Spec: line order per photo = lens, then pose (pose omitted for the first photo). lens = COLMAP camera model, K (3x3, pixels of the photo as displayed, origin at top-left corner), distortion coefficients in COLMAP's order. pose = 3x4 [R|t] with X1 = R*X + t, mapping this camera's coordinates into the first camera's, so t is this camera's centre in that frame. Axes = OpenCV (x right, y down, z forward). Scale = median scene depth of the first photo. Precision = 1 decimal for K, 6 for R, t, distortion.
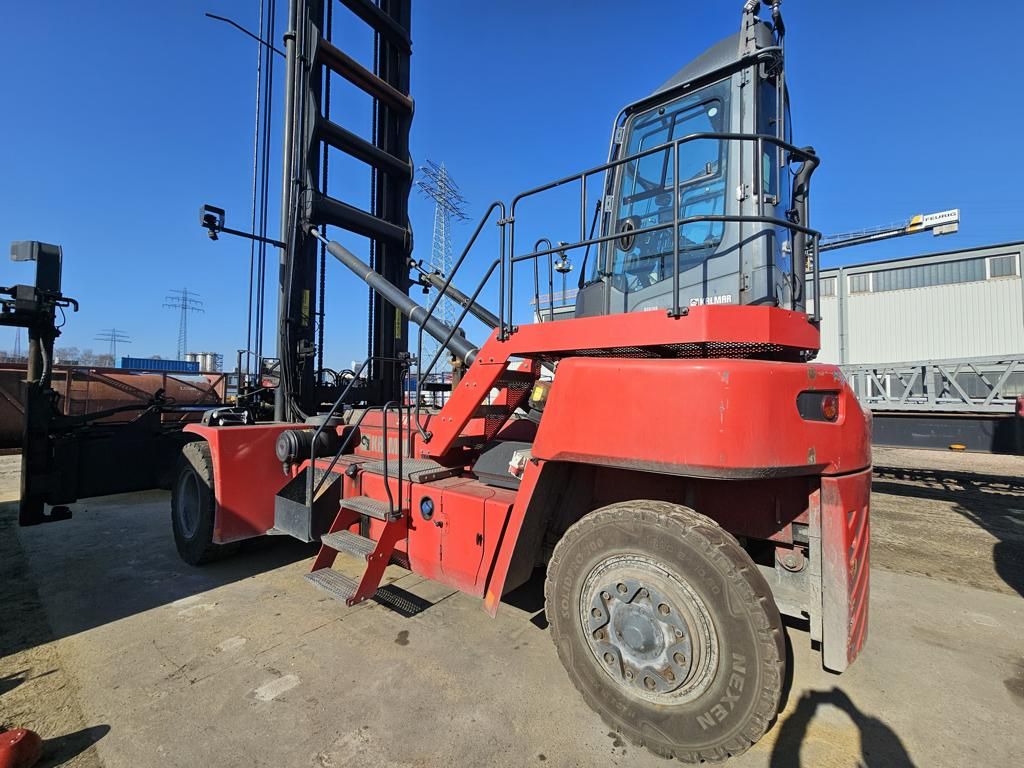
lens RADIAL K [[419.6, 0, 515.7], [0, 419.6, 380.1], [0, 0, 1]] dist [-0.001687, 0.001070]
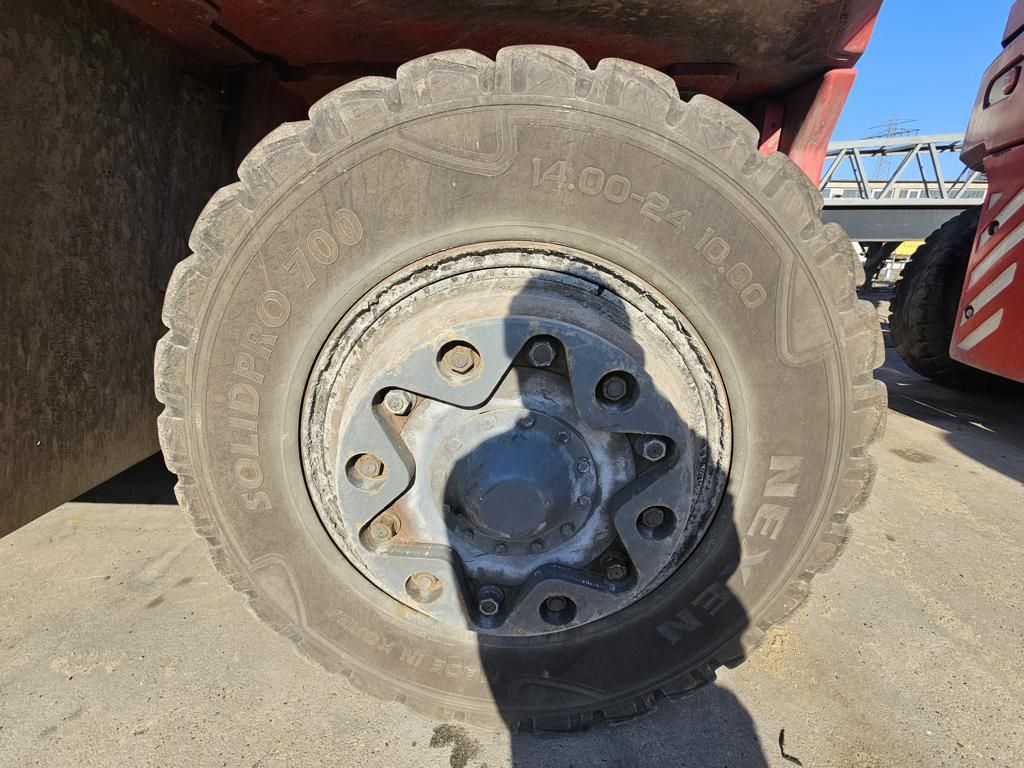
lens RADIAL K [[419.6, 0, 517.4], [0, 419.6, 383.4], [0, 0, 1]] dist [-0.001687, 0.001070]
pose [[0.815297, -0.181382, 0.549902, 0.120466], [-0.019553, 0.940507, 0.339211, 0.369898], [-0.578713, -0.287310, 0.763246, 0.680634]]
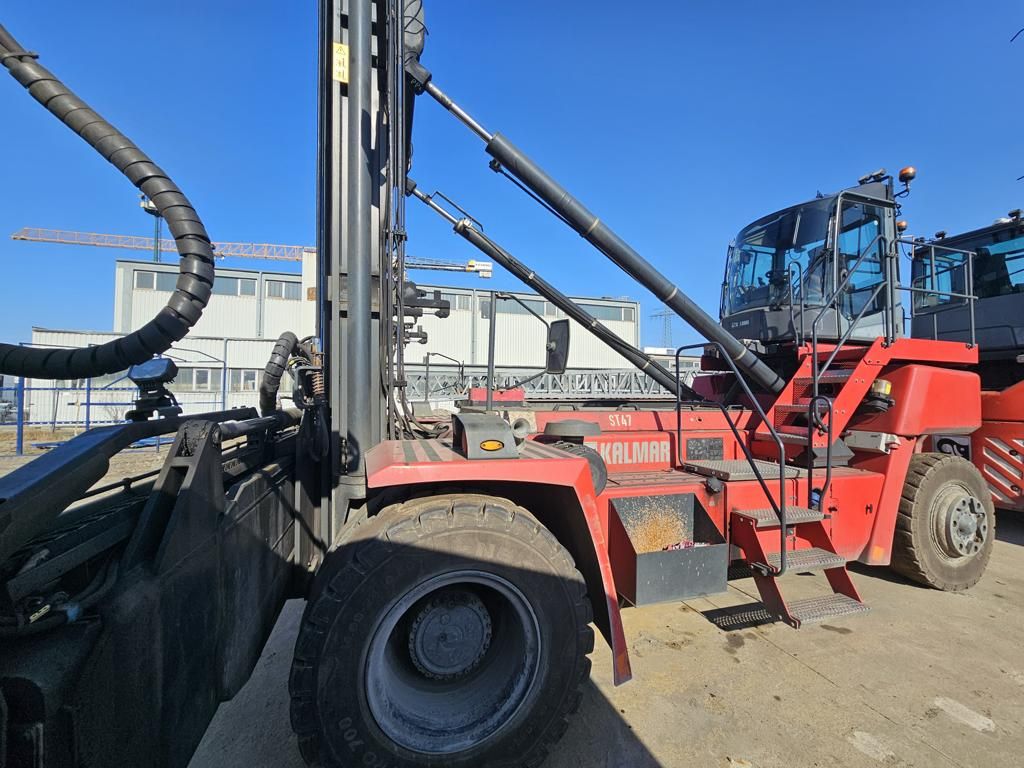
lens RADIAL K [[419.6, 0, 512.4], [0, 419.6, 381.8], [0, 0, 1]] dist [-0.001687, 0.001070]
pose [[0.576110, 0.016653, 0.817203, -1.944032], [-0.035471, 0.999360, 0.004641, 0.050718], [-0.816602, -0.031661, 0.576332, 1.340362]]
